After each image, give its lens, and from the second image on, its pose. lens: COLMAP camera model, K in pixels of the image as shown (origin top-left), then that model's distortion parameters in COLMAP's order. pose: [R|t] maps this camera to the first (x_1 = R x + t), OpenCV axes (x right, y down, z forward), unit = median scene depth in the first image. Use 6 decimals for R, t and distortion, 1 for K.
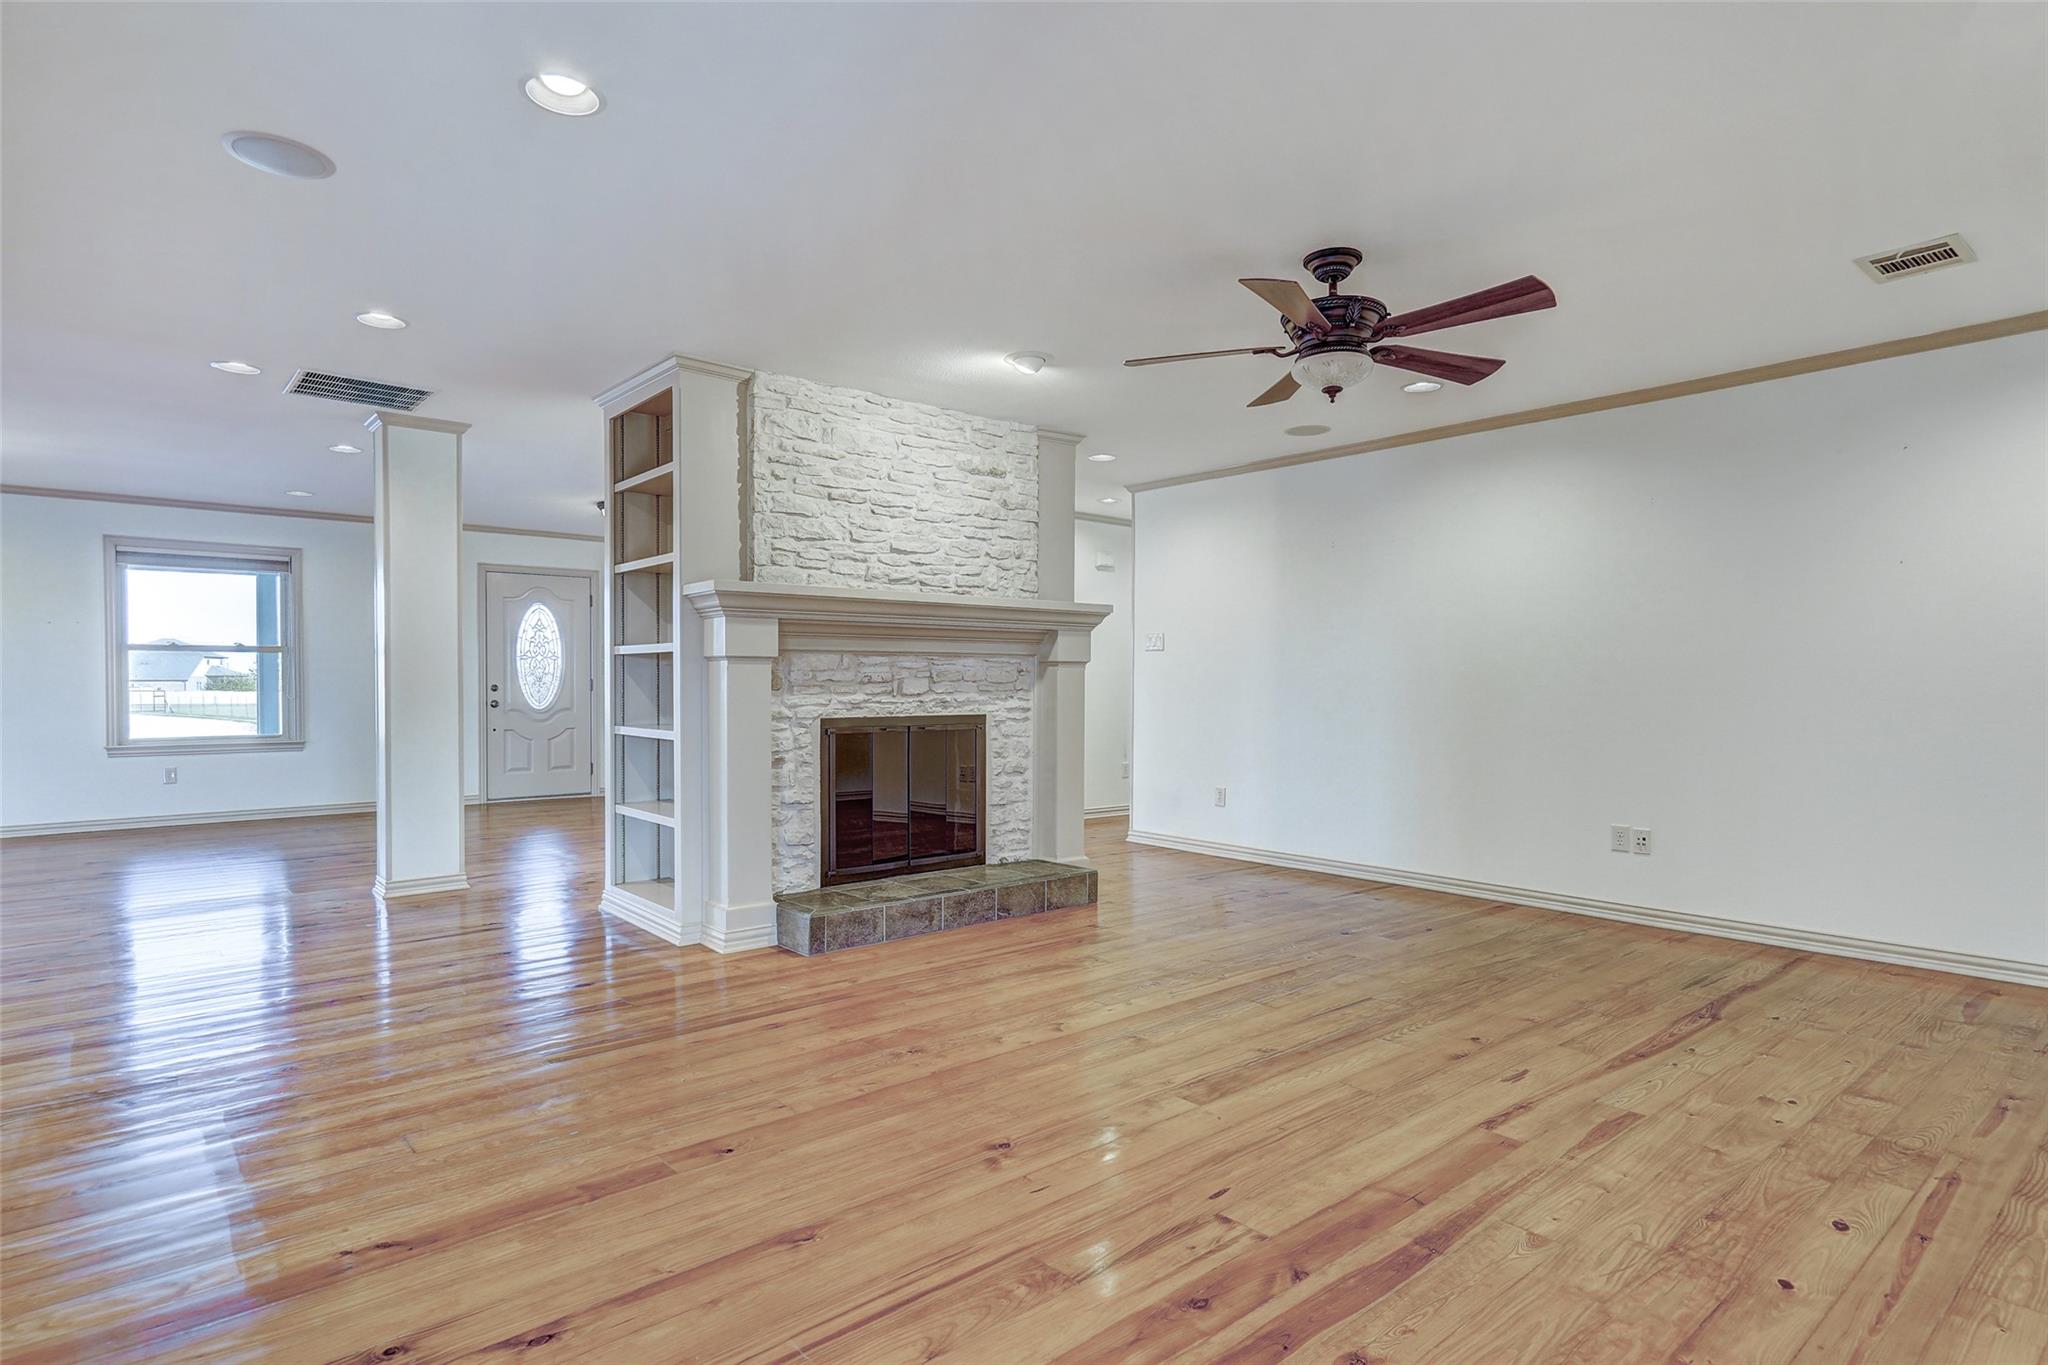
lens RADIAL K [[1056.8, 0, 1024.0], [0, 1056.8, 682.5], [0, 0, 1]] dist [0.001935, -0.000629]
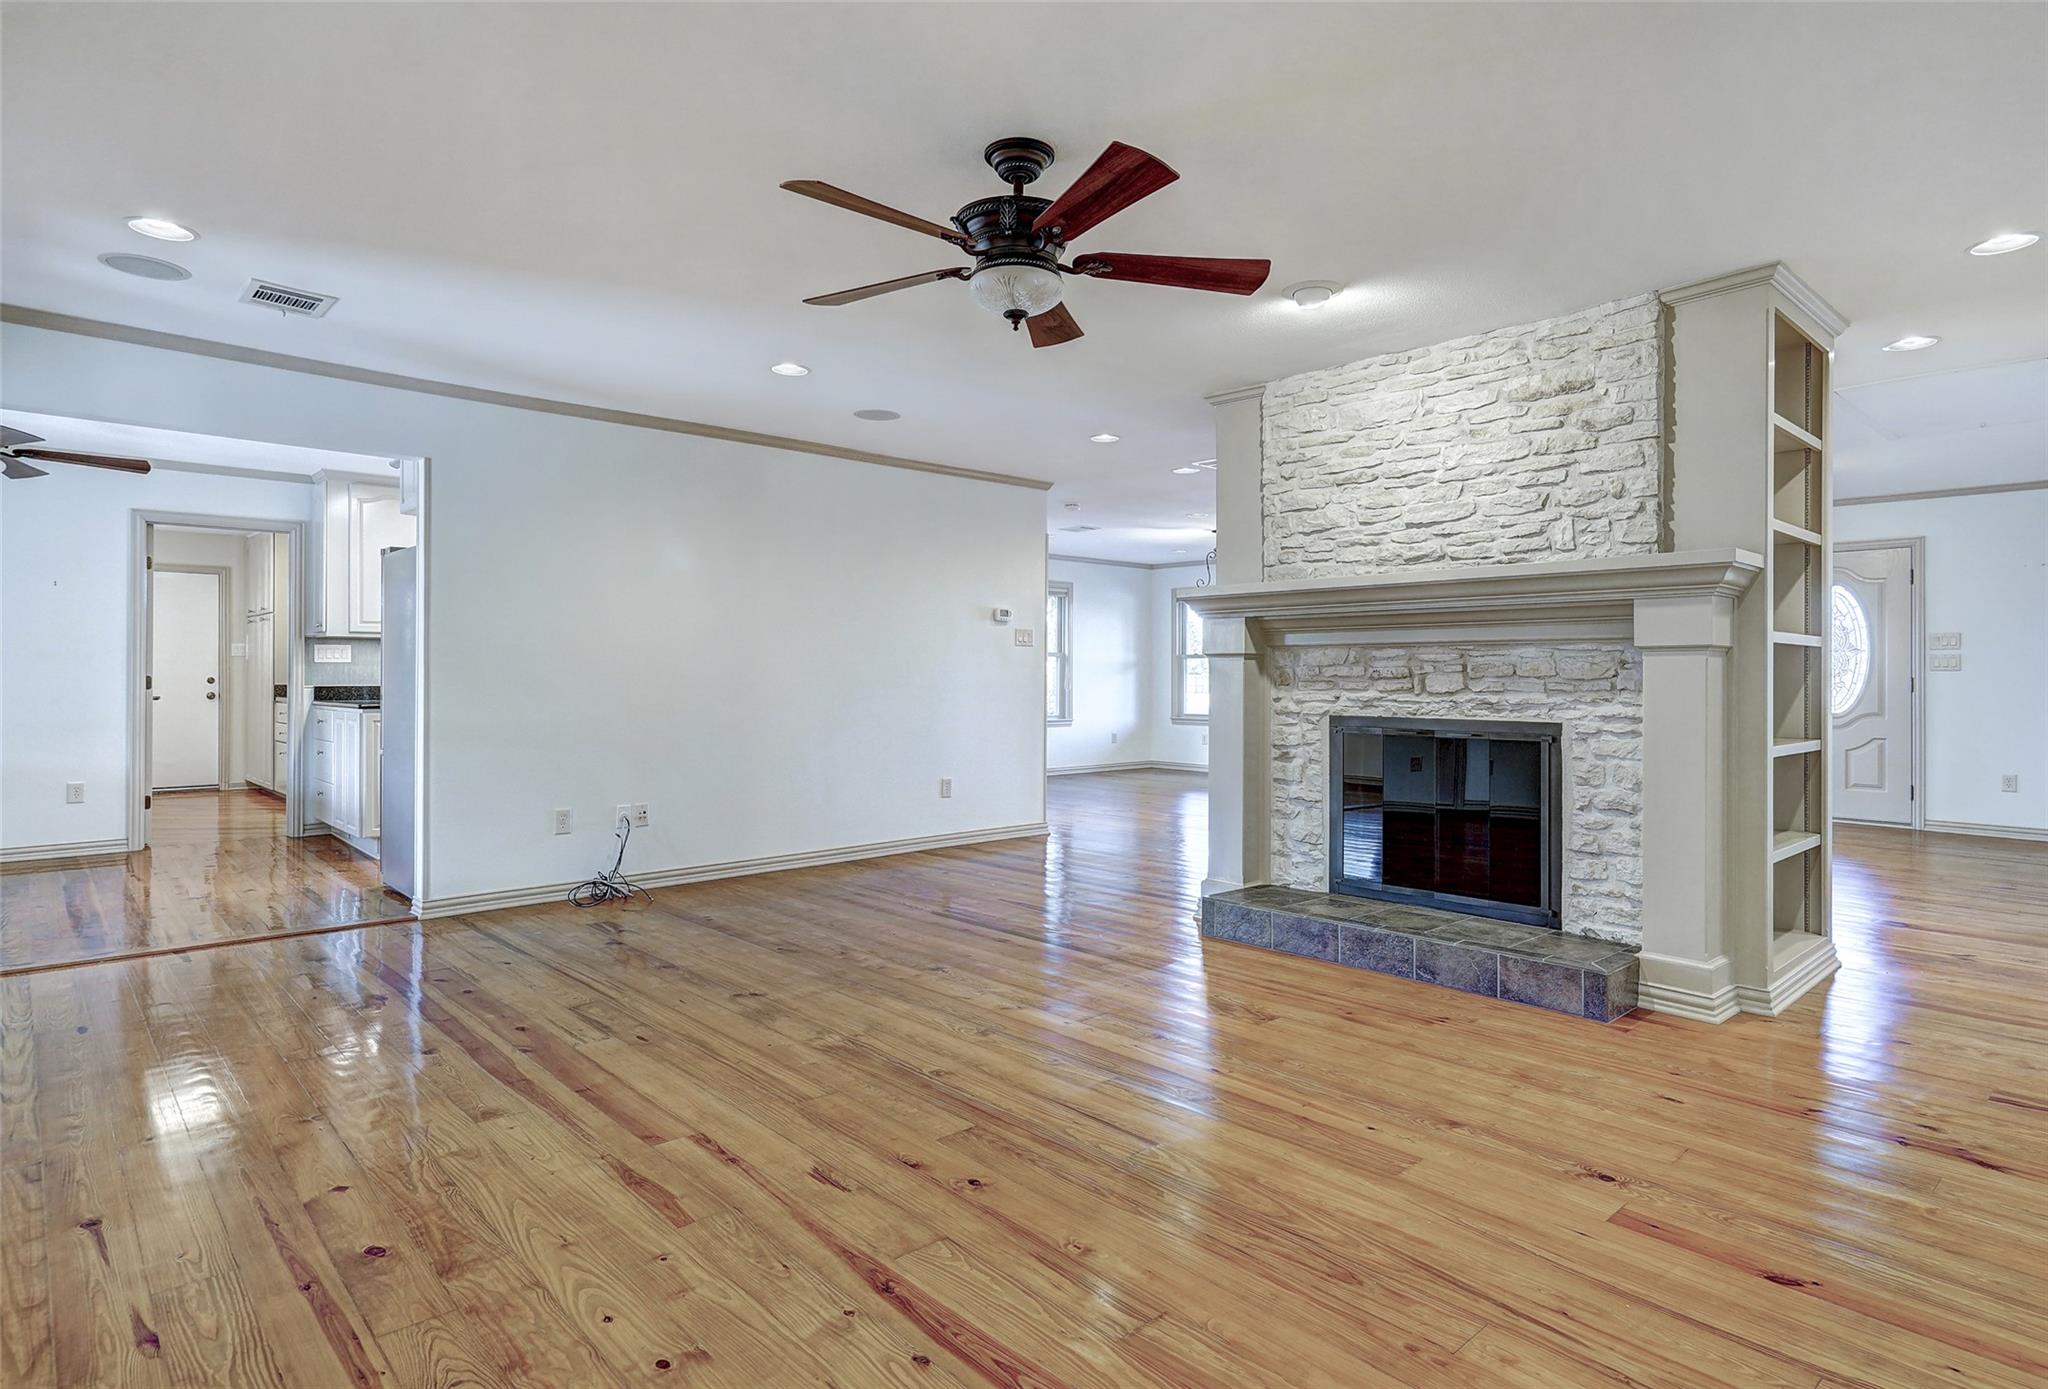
lens RADIAL K [[1090.7, 0, 1027.0], [0, 1090.7, 660.6], [0, 0, 1]] dist [-0.003944, -0.000024]
pose [[0.054154, -0.015600, -0.998411, 0.752254], [-0.004874, 0.999862, -0.015887, 0.001063], [0.998521, 0.005727, 0.054071, 0.645710]]
